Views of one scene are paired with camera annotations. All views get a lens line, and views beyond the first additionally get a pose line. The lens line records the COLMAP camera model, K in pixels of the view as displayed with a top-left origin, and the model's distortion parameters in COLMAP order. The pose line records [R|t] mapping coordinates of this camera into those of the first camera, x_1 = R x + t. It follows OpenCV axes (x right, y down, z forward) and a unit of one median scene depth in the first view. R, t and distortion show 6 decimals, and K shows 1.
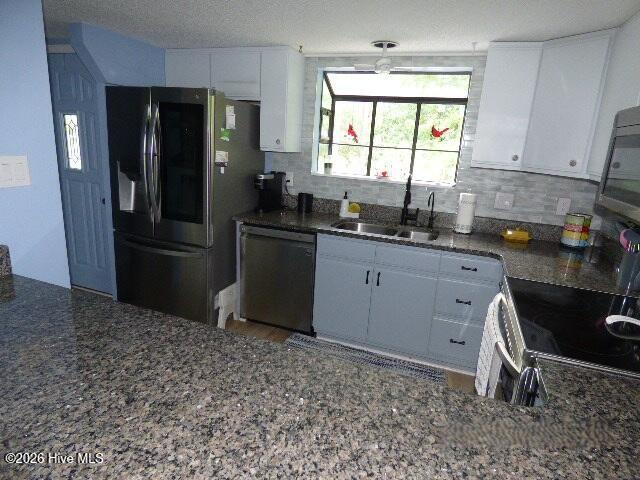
lens RADIAL K [[384.6, 0, 322.8], [0, 384.6, 239.0], [0, 0, 1]] dist [-0.003710, 0.000672]
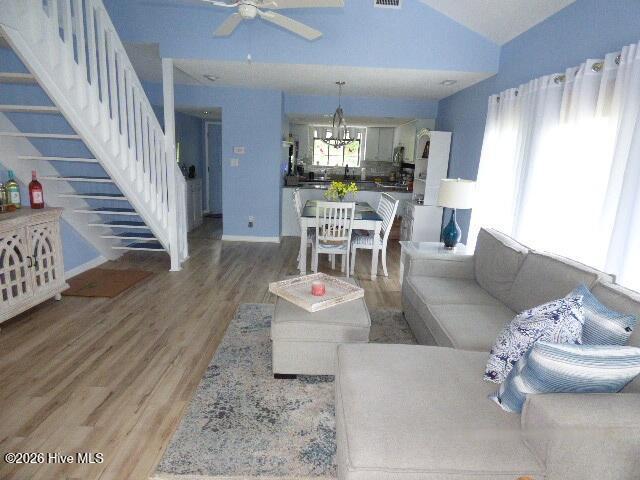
lens RADIAL K [[384.6, 0, 322.8], [0, 384.6, 239.0], [0, 0, 1]] dist [-0.003710, 0.000672]
pose [[0.935130, -0.089408, 0.342837, -1.044750], [0.099601, 0.994953, -0.012200, 0.446764], [-0.340016, 0.045555, 0.939316, -1.798321]]
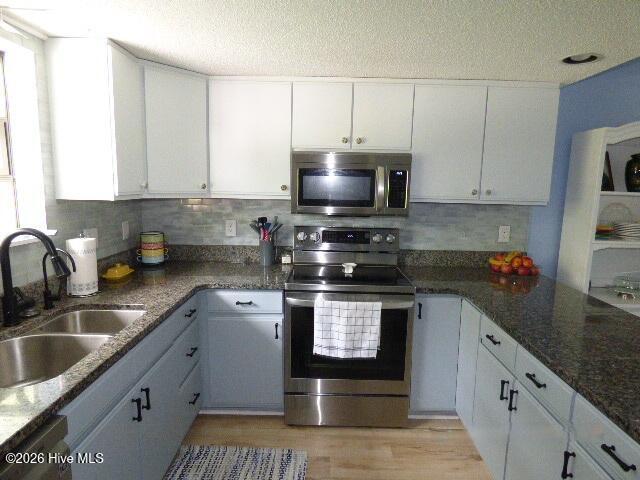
lens RADIAL K [[384.6, 0, 322.8], [0, 384.6, 239.0], [0, 0, 1]] dist [-0.003710, 0.000672]
pose [[-0.330613, -0.207478, 0.920678, -0.375746], [0.191729, 0.940428, 0.280778, -0.206381], [-0.924086, 0.269349, -0.271138, 0.695994]]
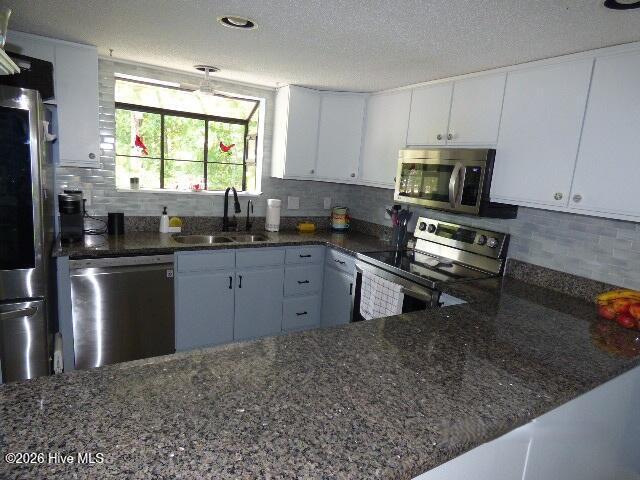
lens RADIAL K [[384.6, 0, 322.8], [0, 384.6, 239.0], [0, 0, 1]] dist [-0.003710, 0.000672]
pose [[0.622410, -0.158026, 0.766573, -0.452381], [0.154815, 0.984912, 0.077335, -0.055924], [-0.767227, 0.070543, 0.637484, 0.074577]]
